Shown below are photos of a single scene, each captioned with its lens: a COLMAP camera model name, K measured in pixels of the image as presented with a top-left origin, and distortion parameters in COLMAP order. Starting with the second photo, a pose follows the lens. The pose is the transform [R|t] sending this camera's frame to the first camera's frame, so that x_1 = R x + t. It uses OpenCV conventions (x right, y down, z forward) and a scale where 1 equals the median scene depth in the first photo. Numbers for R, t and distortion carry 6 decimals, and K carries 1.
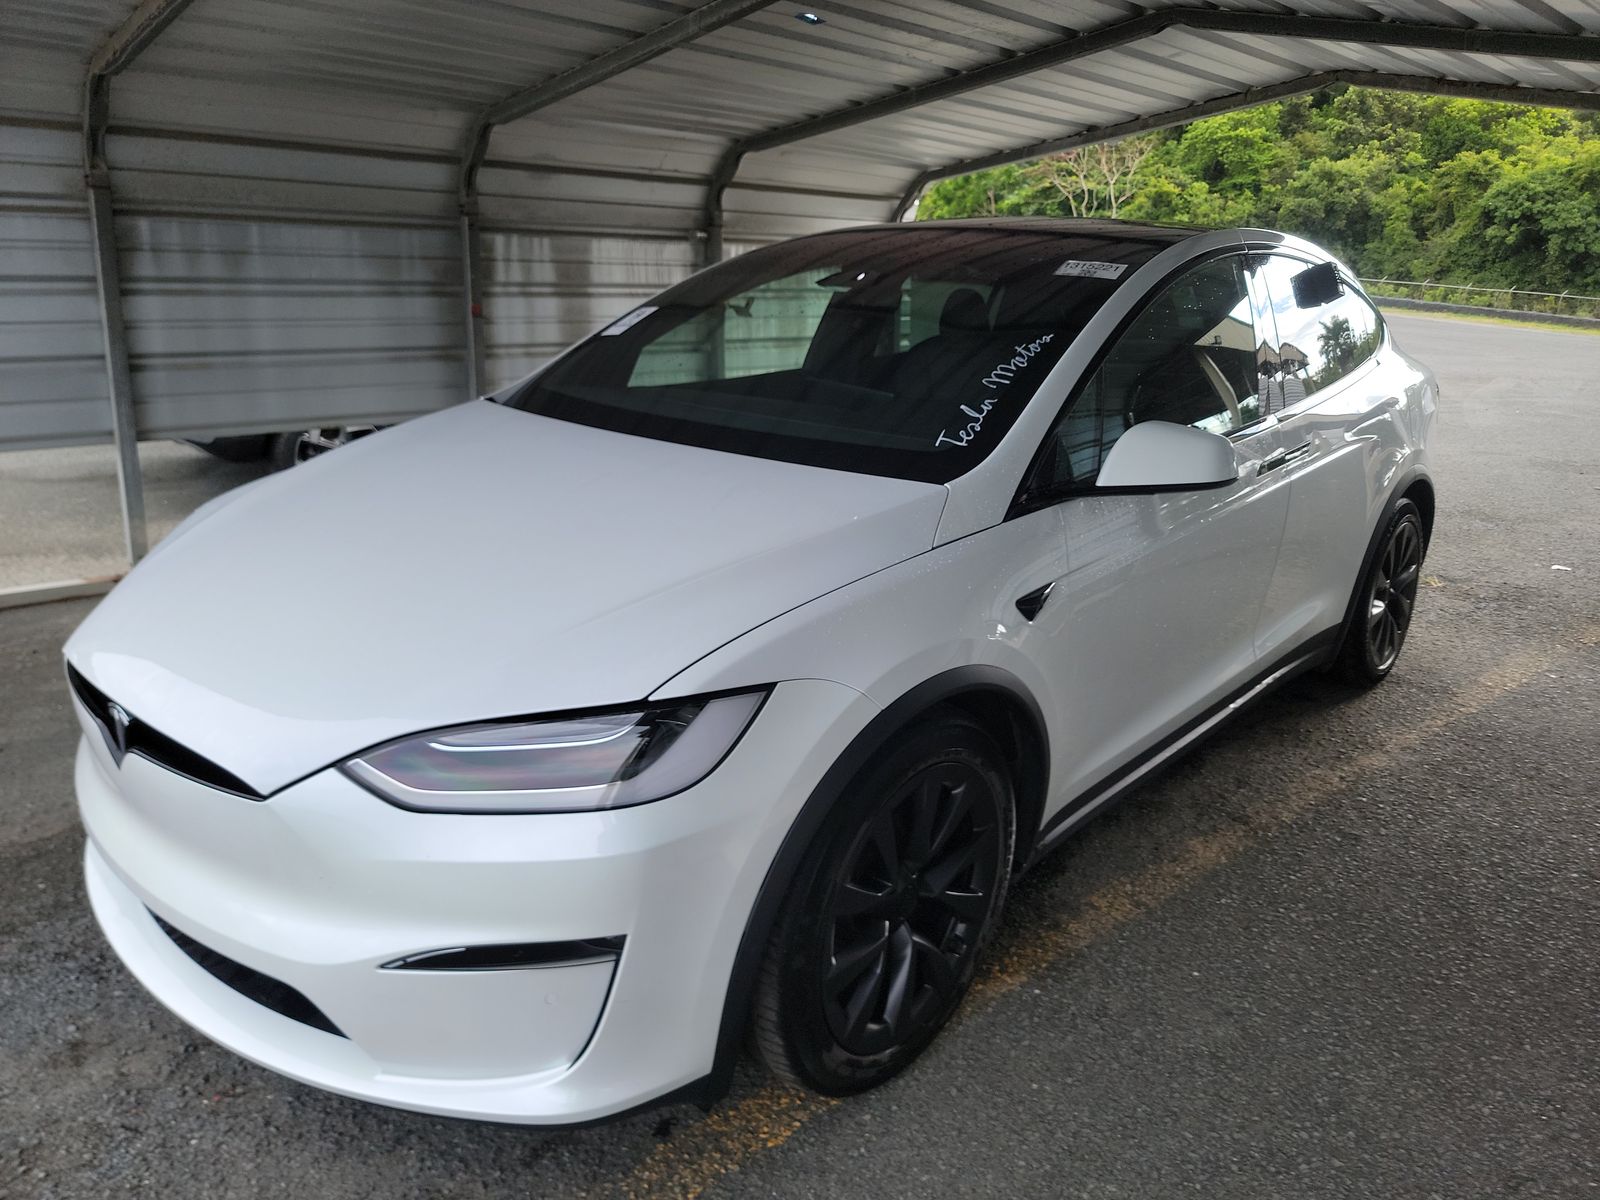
lens RADIAL K [[1119.1, 0, 823.3], [0, 1119.1, 576.9], [0, 0, 1]] dist [0.060966, -0.048491]
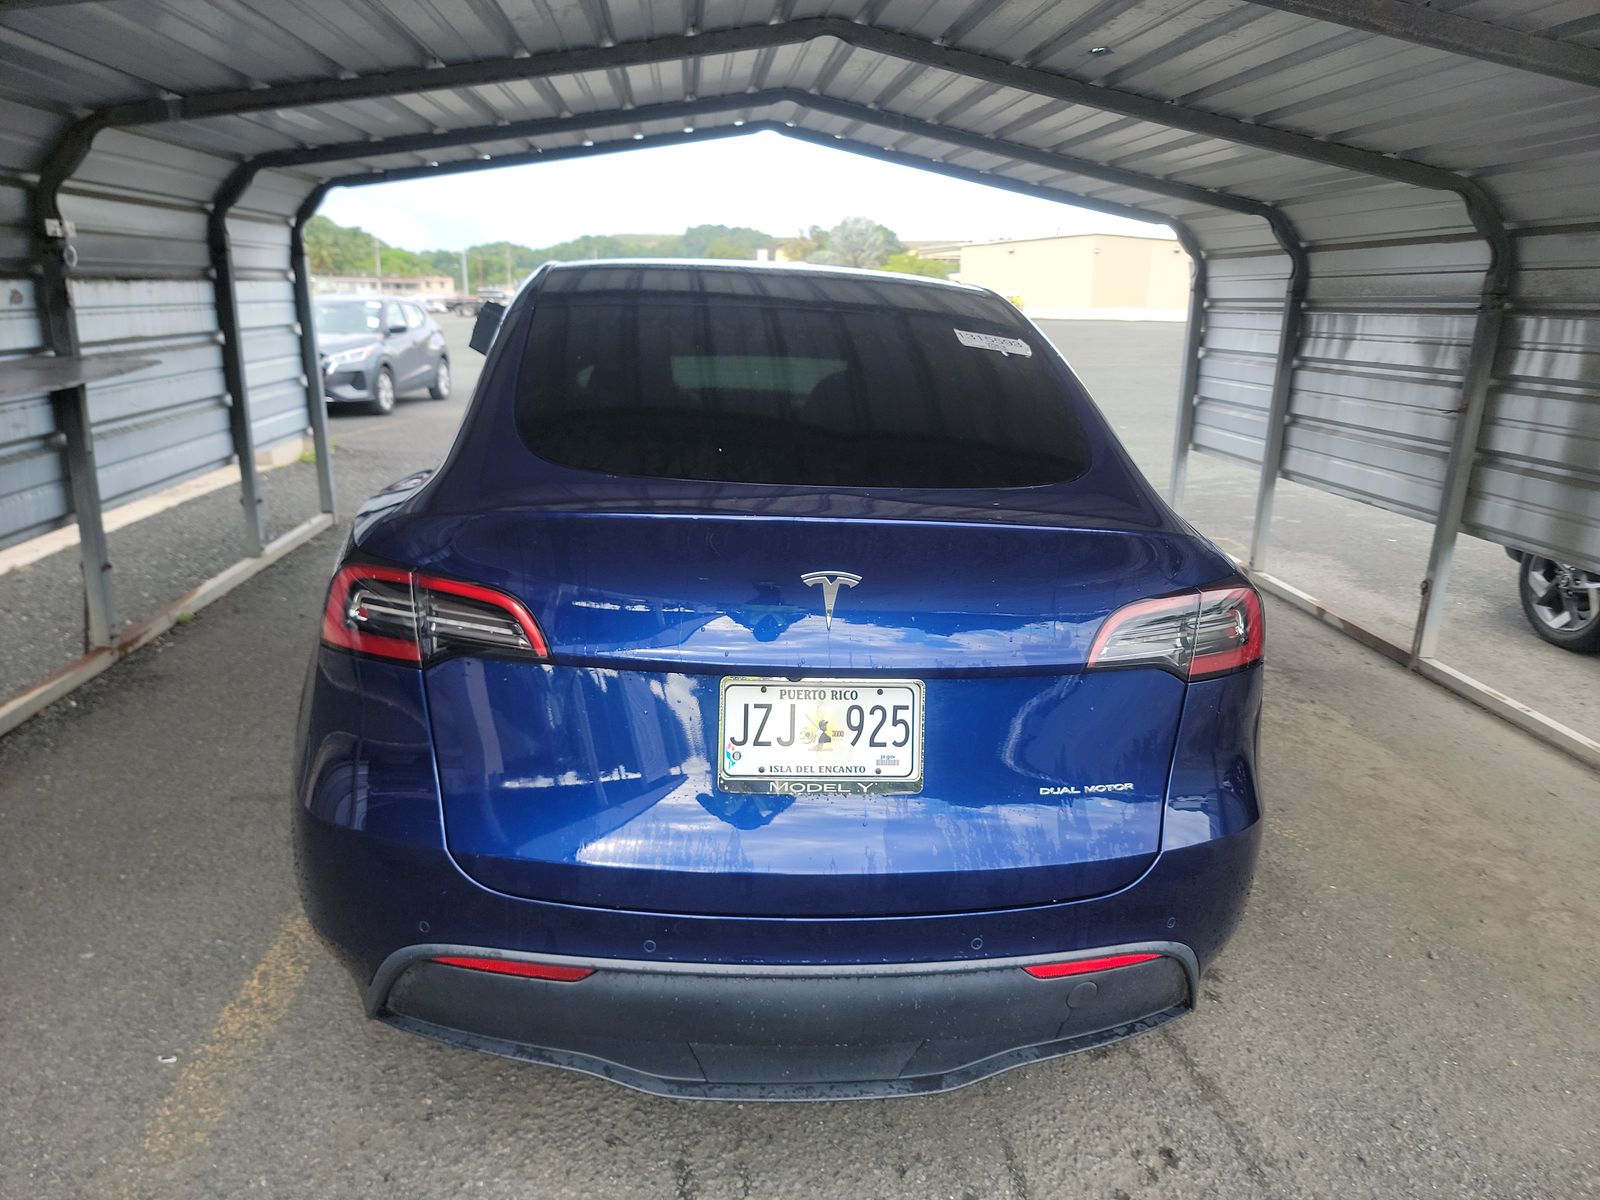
lens RADIAL K [[1119.1, 0, 786.9], [0, 1119.1, 583.8], [0, 0, 1]] dist [0.060966, -0.048491]
pose [[-0.630458, 0.129649, -0.765319, 0.664990], [-0.275973, 0.884096, 0.377113, -0.289419], [0.725508, 0.448961, -0.521606, 1.101374]]
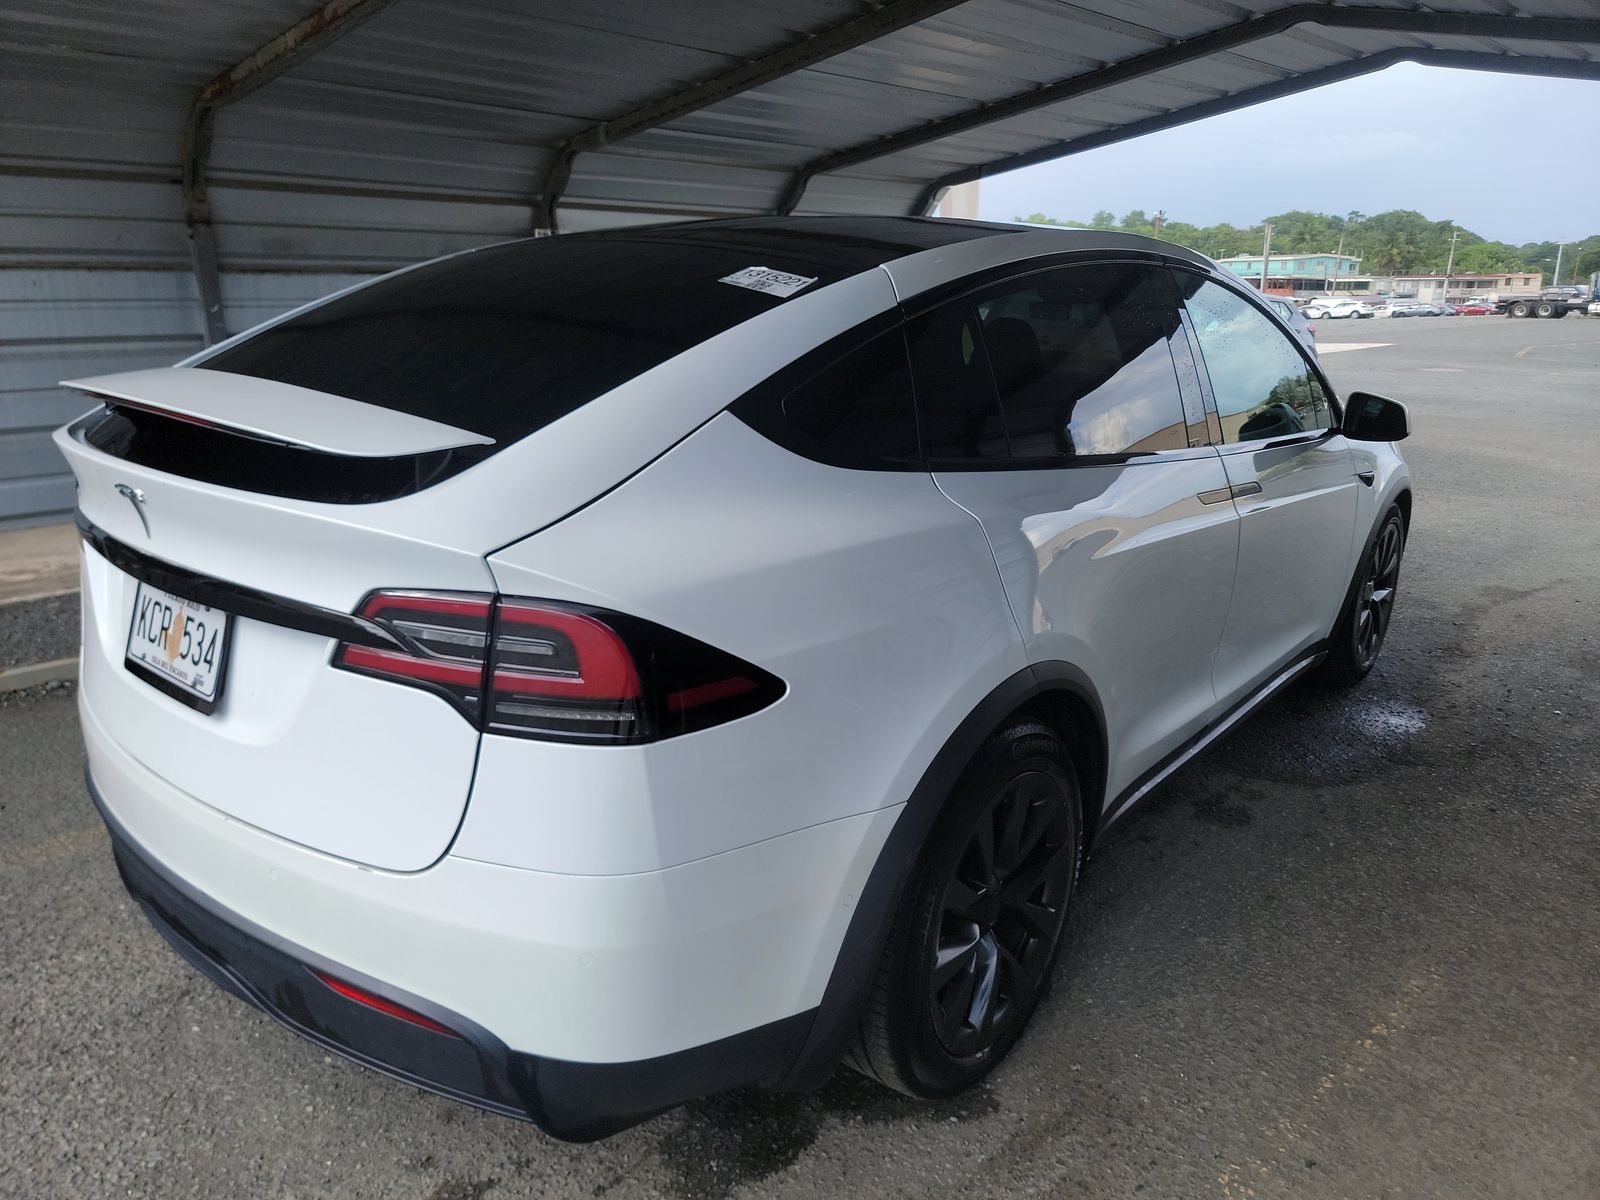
lens RADIAL K [[1119.1, 0, 792.2], [0, 1119.1, 589.7], [0, 0, 1]] dist [0.060966, -0.048491]
pose [[-0.997578, -0.052695, -0.045412, 0.211254], [-0.068801, 0.843788, 0.532248, -0.351739], [0.010271, 0.534083, -0.845370, 1.236008]]
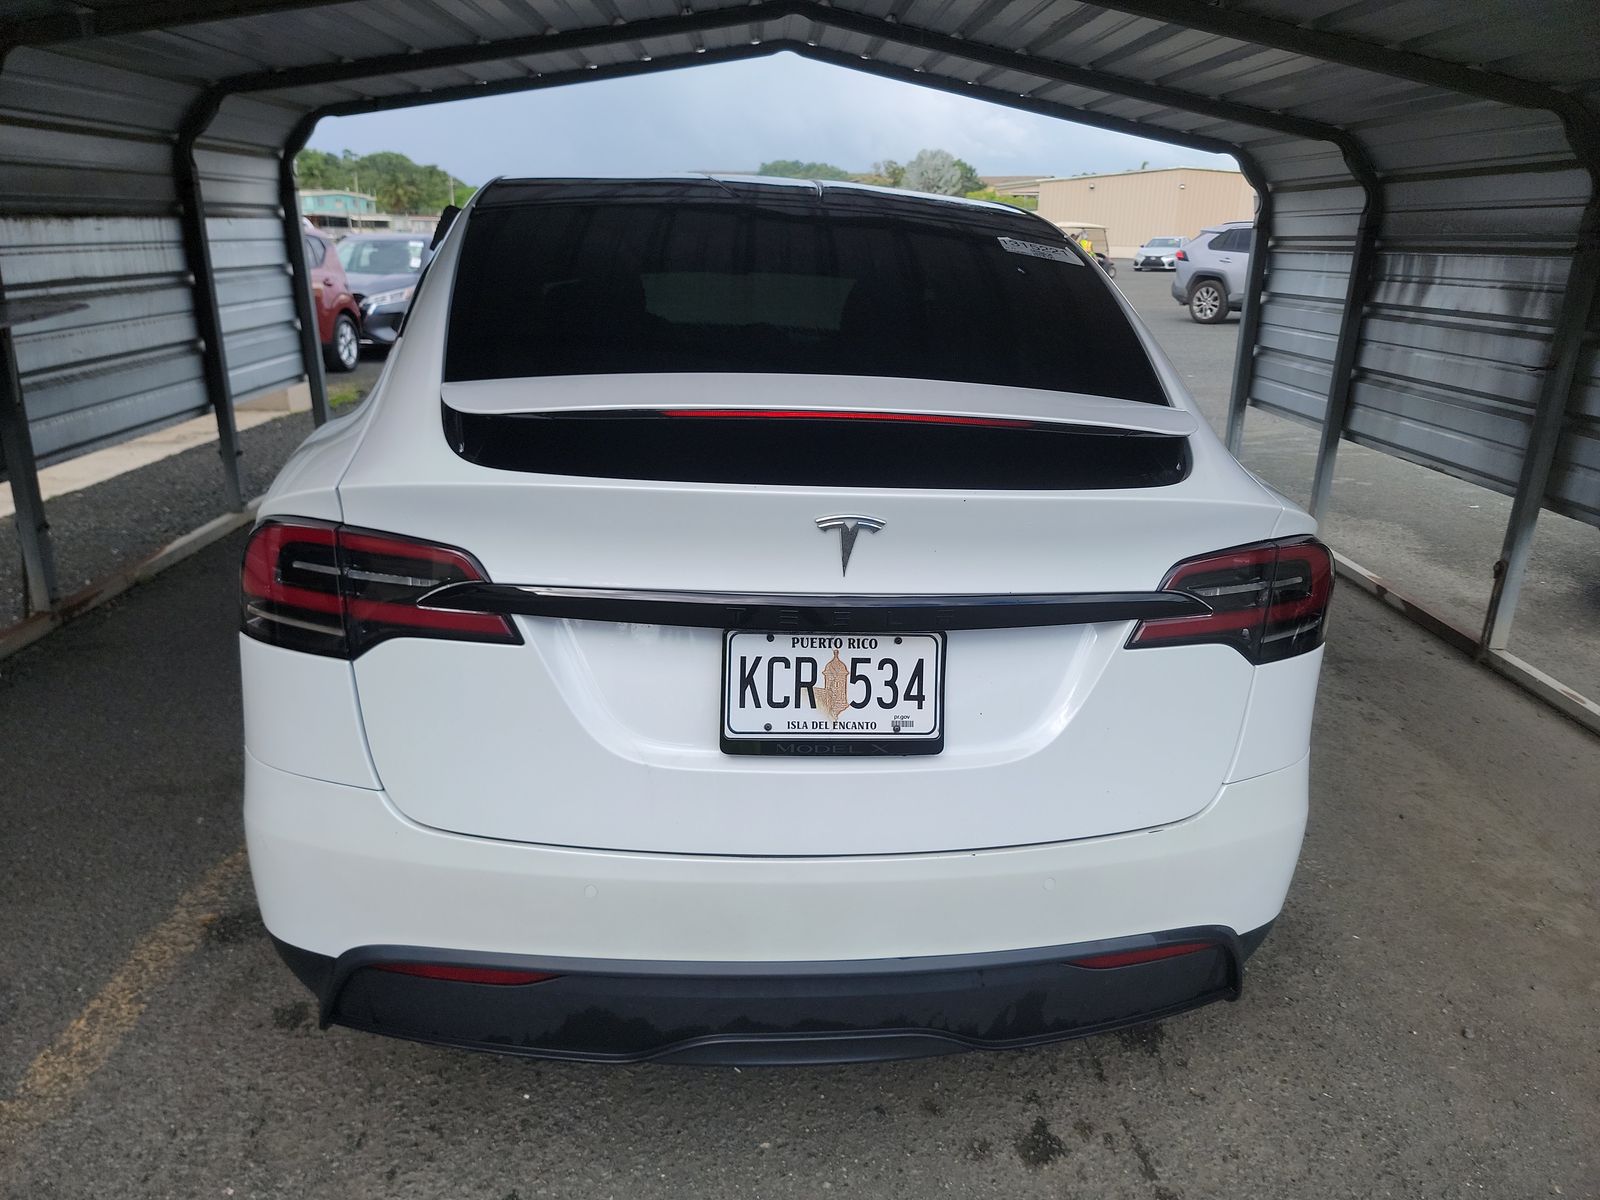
lens RADIAL K [[1119.1, 0, 791.2], [0, 1119.1, 584.1], [0, 0, 1]] dist [0.060966, -0.048491]
pose [[-0.676168, 0.155995, -0.720044, 0.569561], [-0.266624, 0.859272, 0.436535, -0.293018], [0.686811, 0.487152, -0.539420, 1.094512]]
